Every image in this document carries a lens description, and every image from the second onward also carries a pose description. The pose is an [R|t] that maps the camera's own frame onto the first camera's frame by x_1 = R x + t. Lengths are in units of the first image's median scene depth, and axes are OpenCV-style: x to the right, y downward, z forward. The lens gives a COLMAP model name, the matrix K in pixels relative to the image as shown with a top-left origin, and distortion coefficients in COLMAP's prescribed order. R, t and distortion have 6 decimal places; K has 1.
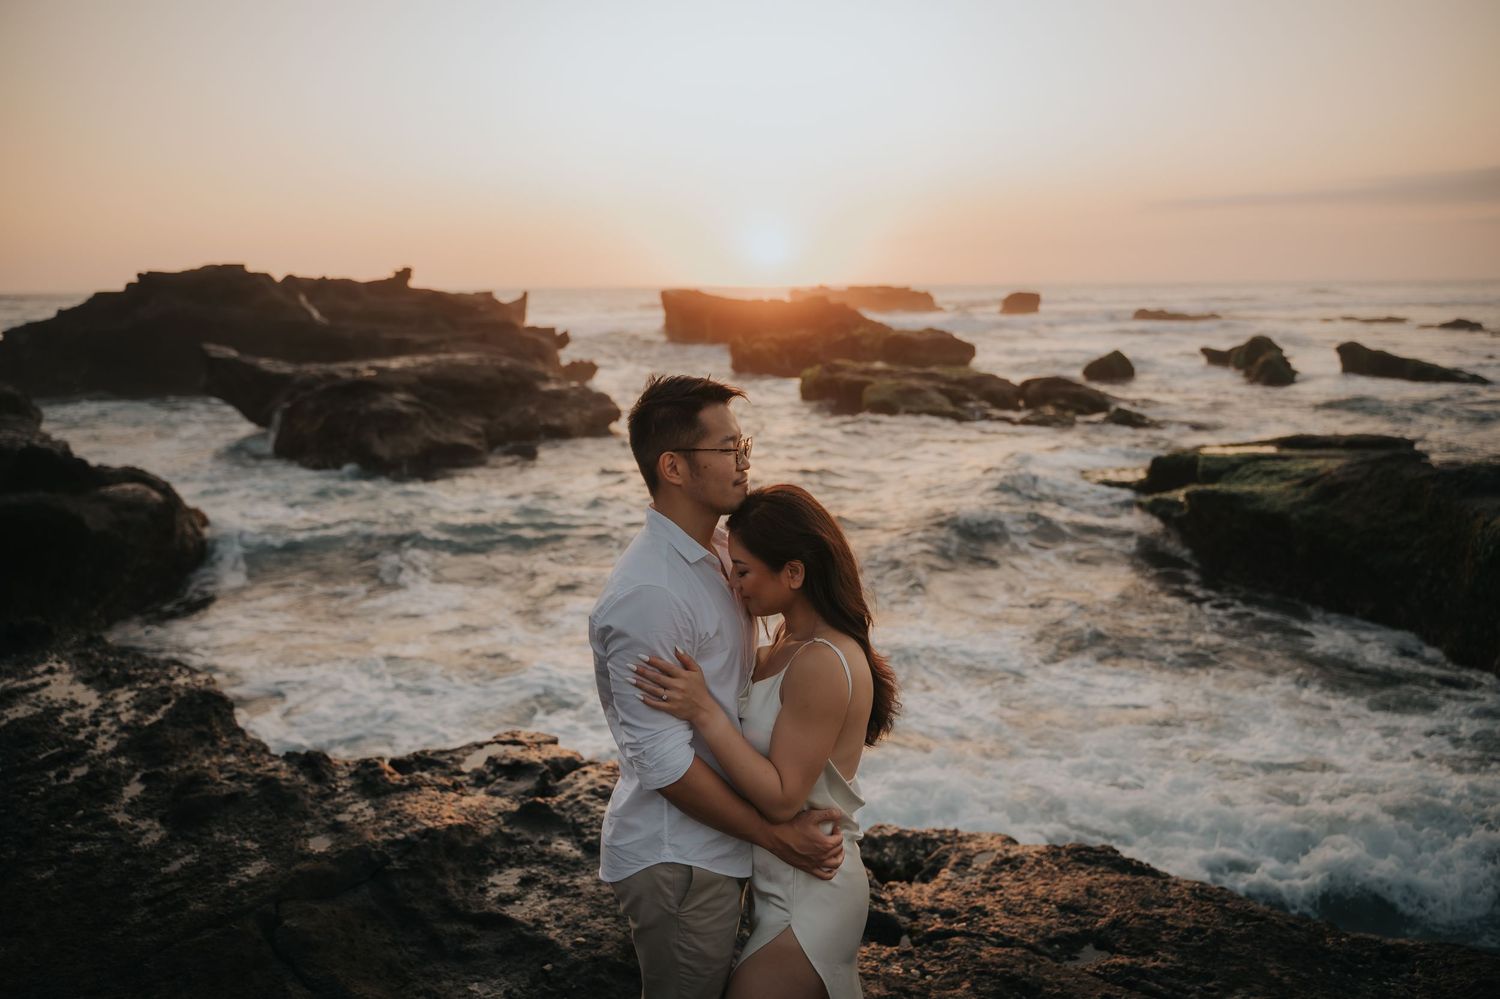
lens RADIAL K [[1206.0, 0, 760.2], [0, 1206.0, 497.9], [0, 0, 1]] dist [0.001529, 0.000357]
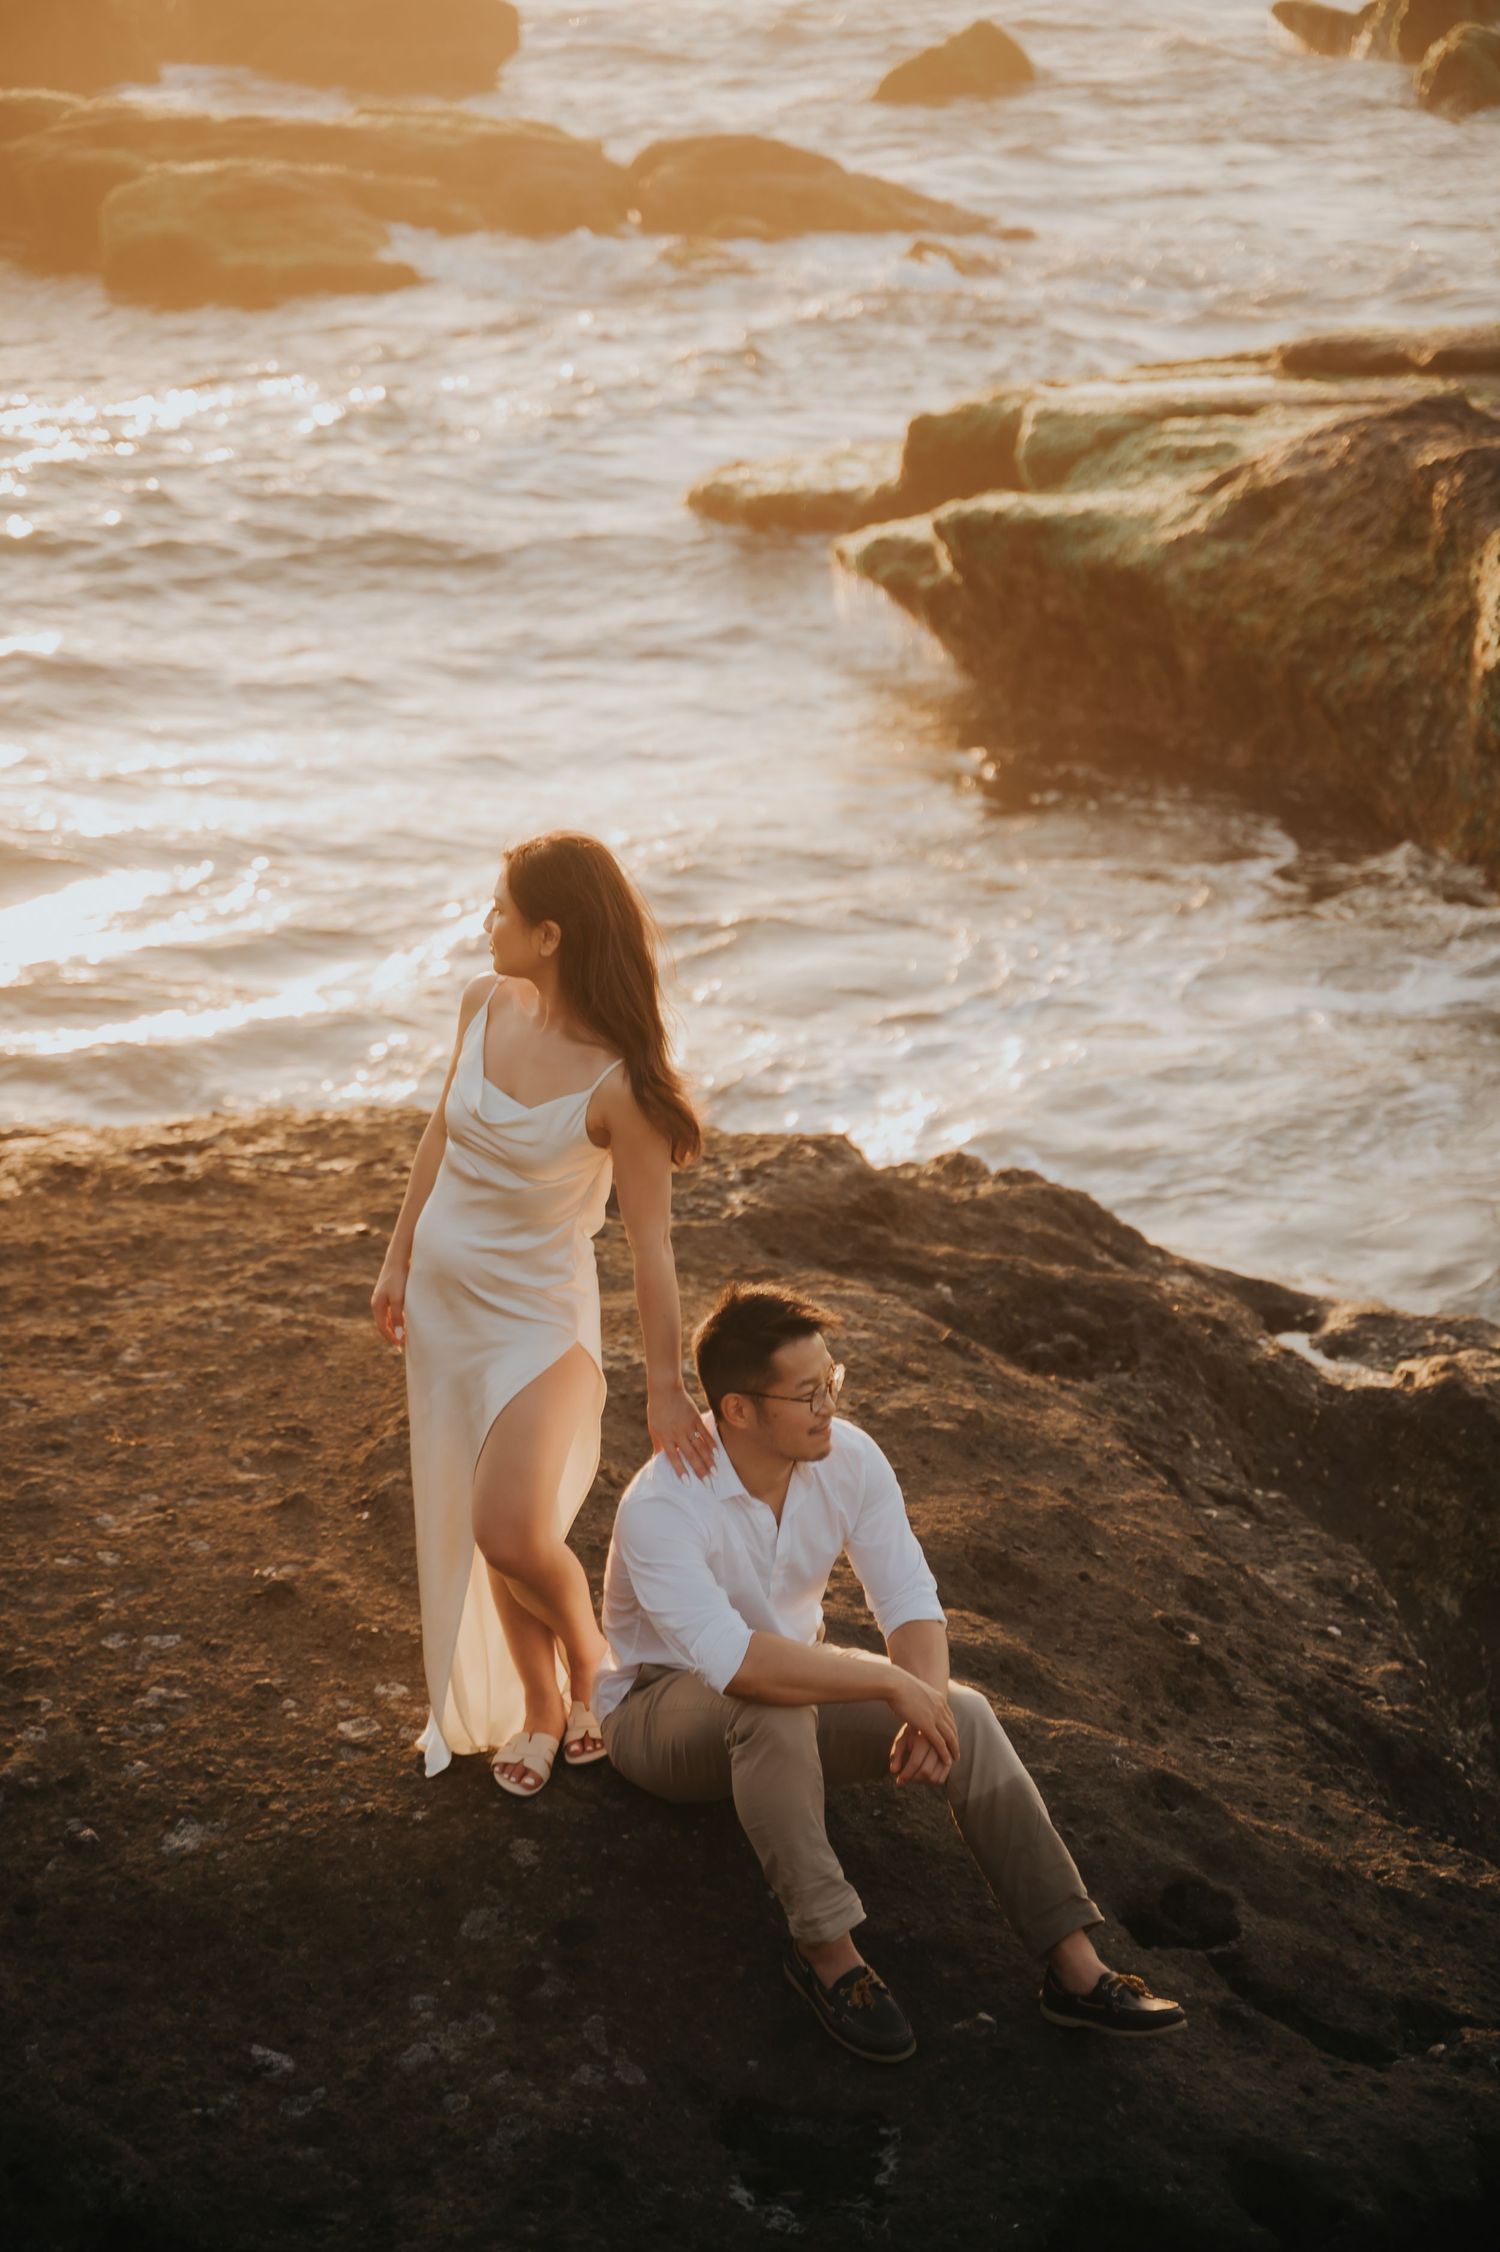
lens RADIAL K [[4715.8, 0, 746.6], [0, 4715.8, 1067.4], [0, 0, 1]] dist [0.012734, -0.107890]
pose [[0.979411, -0.059035, 0.193052, 0.005715], [0.037905, 0.993056, 0.111367, -0.000597], [-0.198286, -0.101756, 0.974848, -0.256335]]
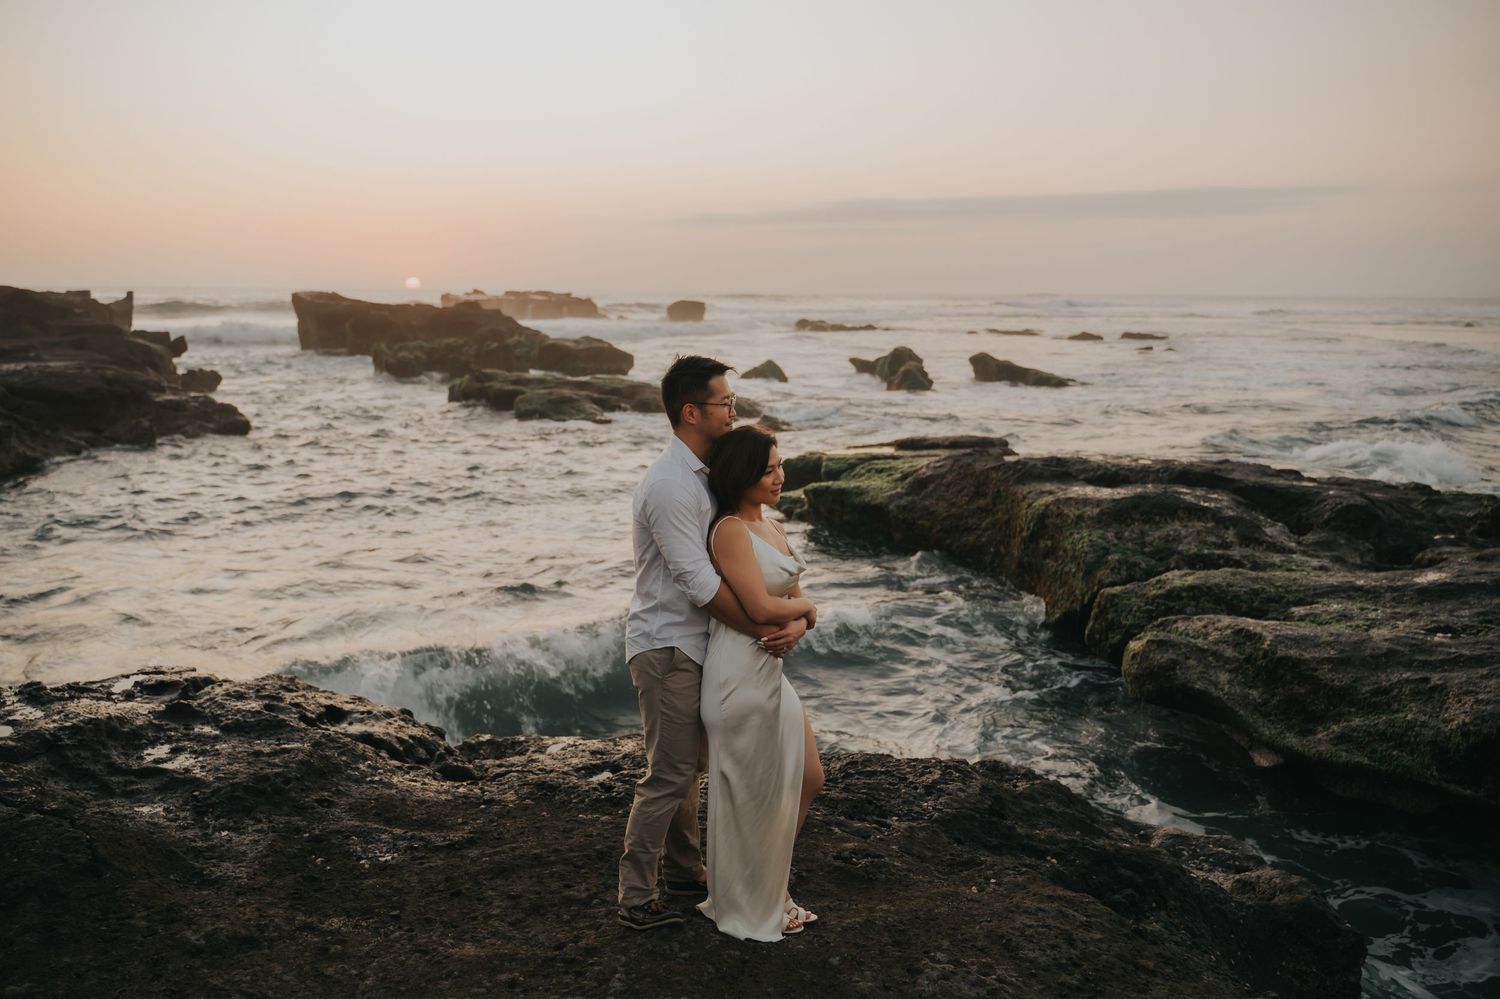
lens RADIAL K [[1271.5, 0, 760.1], [0, 1271.5, 533.0], [0, 0, 1]] dist [0.001184, -0.004264]
pose [[0.965025, -0.031806, 0.260221, 0.008578], [0.028457, 0.999457, 0.016629, 0.009308], [-0.260608, -0.008642, 0.965406, -0.063052]]
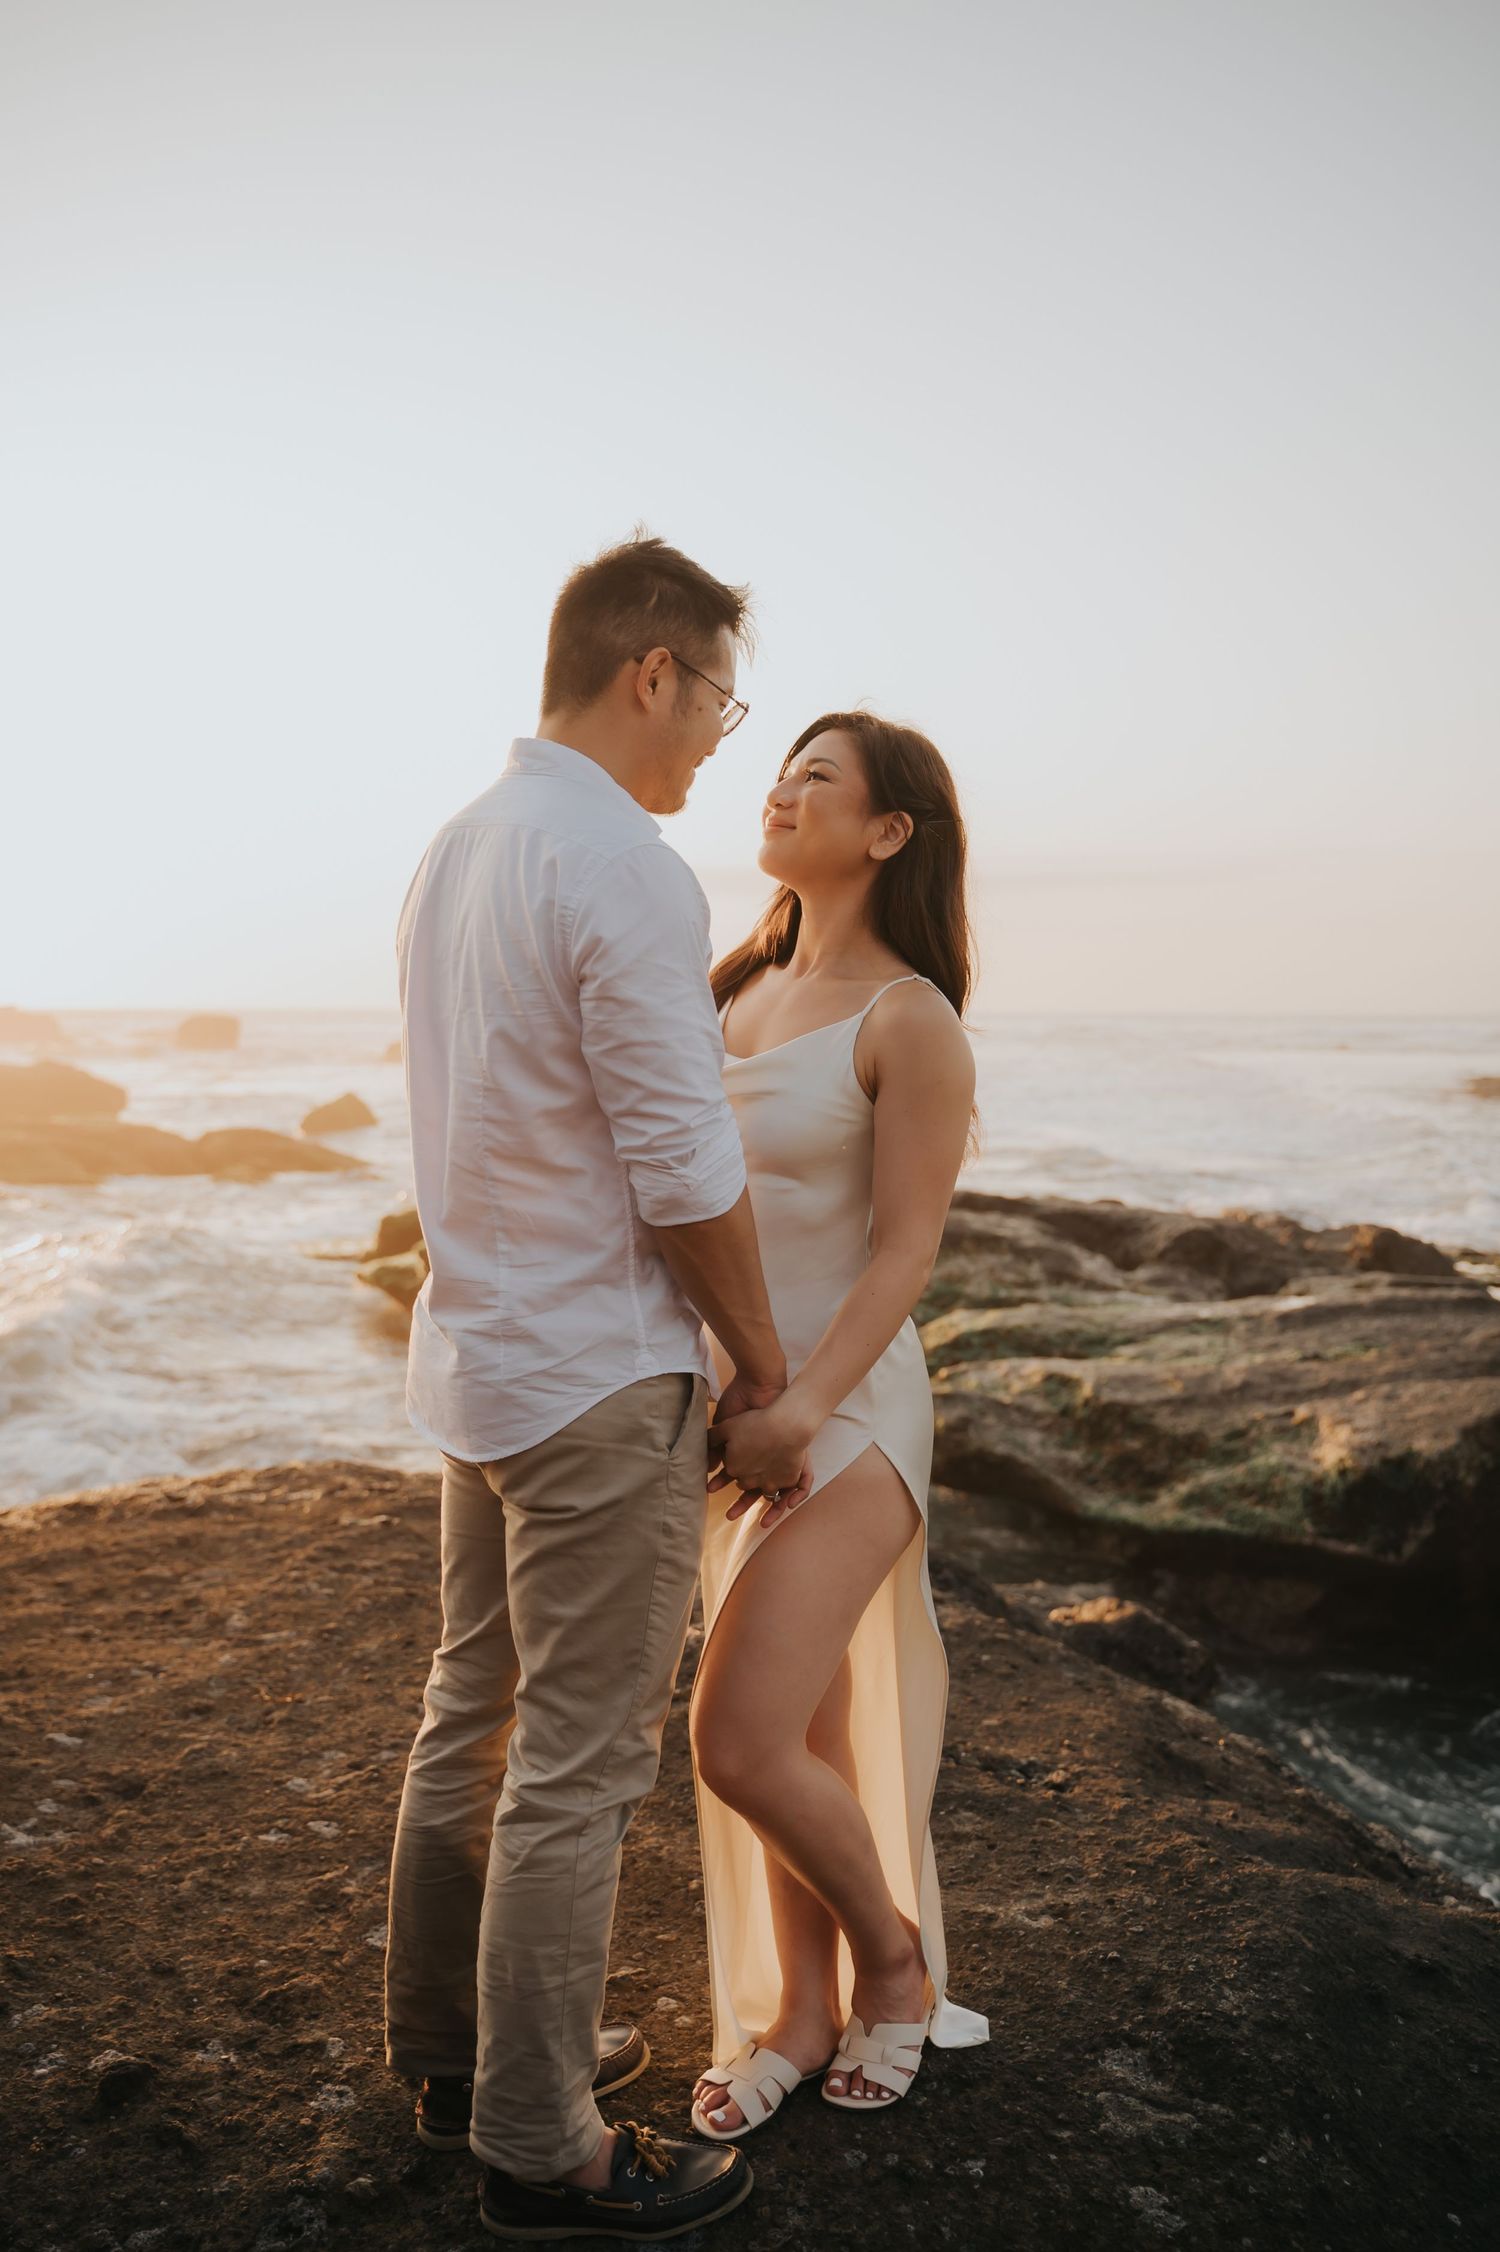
lens RADIAL K [[1979.0, 0, 765.3], [0, 1979.0, 1125.1], [0, 0, 1]] dist [0.004399, -0.013903]
pose [[0.885778, -0.012613, 0.463937, -0.004369], [0.066709, 0.992711, -0.100377, 0.033931], [-0.459289, 0.119861, 0.880163, -0.083727]]
